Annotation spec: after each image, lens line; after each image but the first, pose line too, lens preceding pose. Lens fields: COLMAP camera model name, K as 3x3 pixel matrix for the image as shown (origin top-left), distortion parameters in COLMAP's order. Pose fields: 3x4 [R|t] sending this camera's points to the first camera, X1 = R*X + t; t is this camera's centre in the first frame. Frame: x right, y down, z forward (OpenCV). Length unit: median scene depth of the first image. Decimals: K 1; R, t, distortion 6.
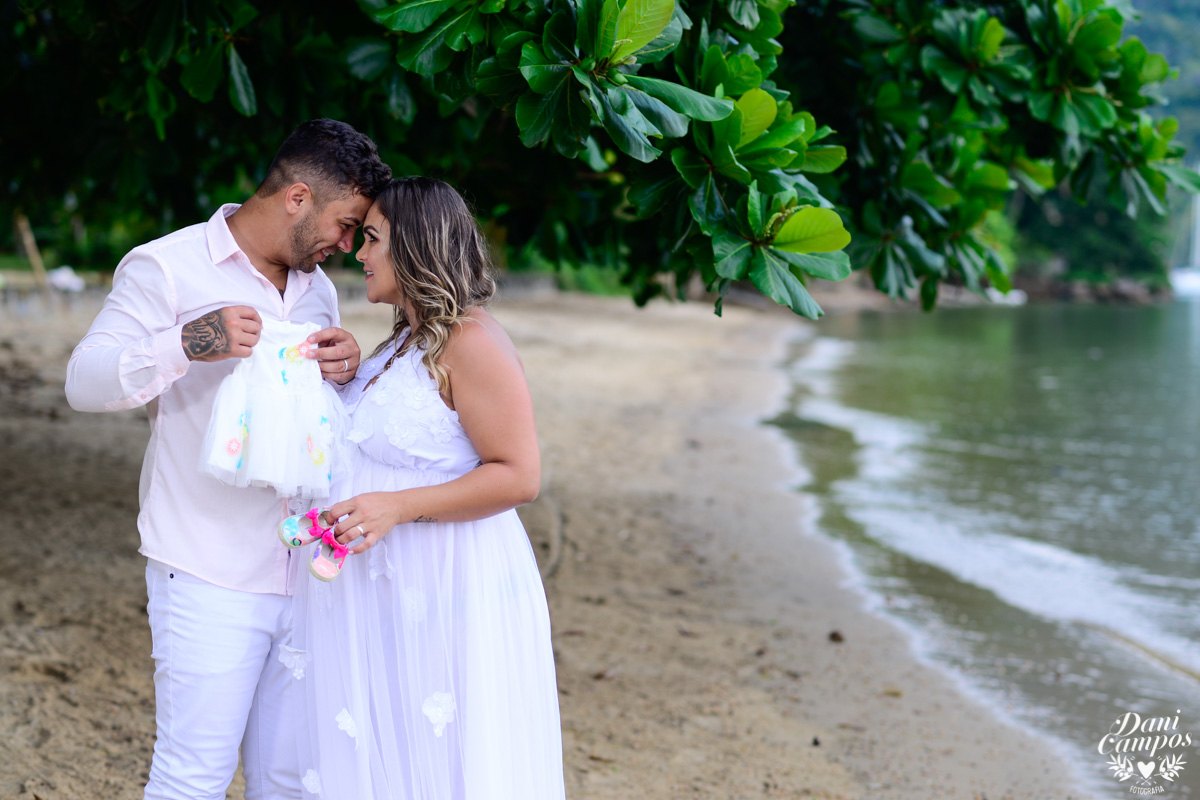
lens RADIAL K [[2886.1, 0, 603.5], [0, 2886.1, 436.8], [0, 0, 1]] dist [0.061177, -0.827703]
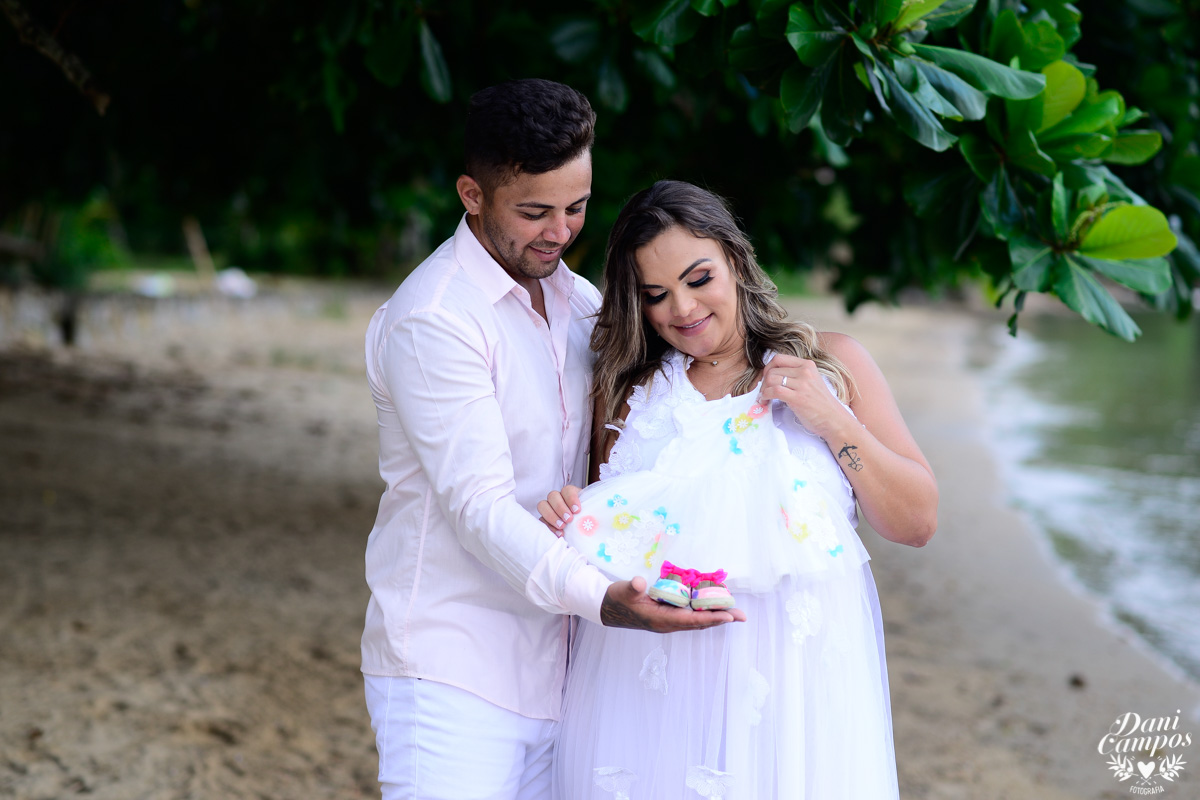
lens RADIAL K [[2917.5, 0, 600.0], [0, 2917.5, 400.0], [0, 0, 1]] dist [0.066265, 0.179300]
pose [[0.998220, -0.000772, -0.059633, -0.028012], [-0.000051, 0.999905, -0.013793, -0.012250], [0.059638, 0.013771, 0.998125, 0.157092]]
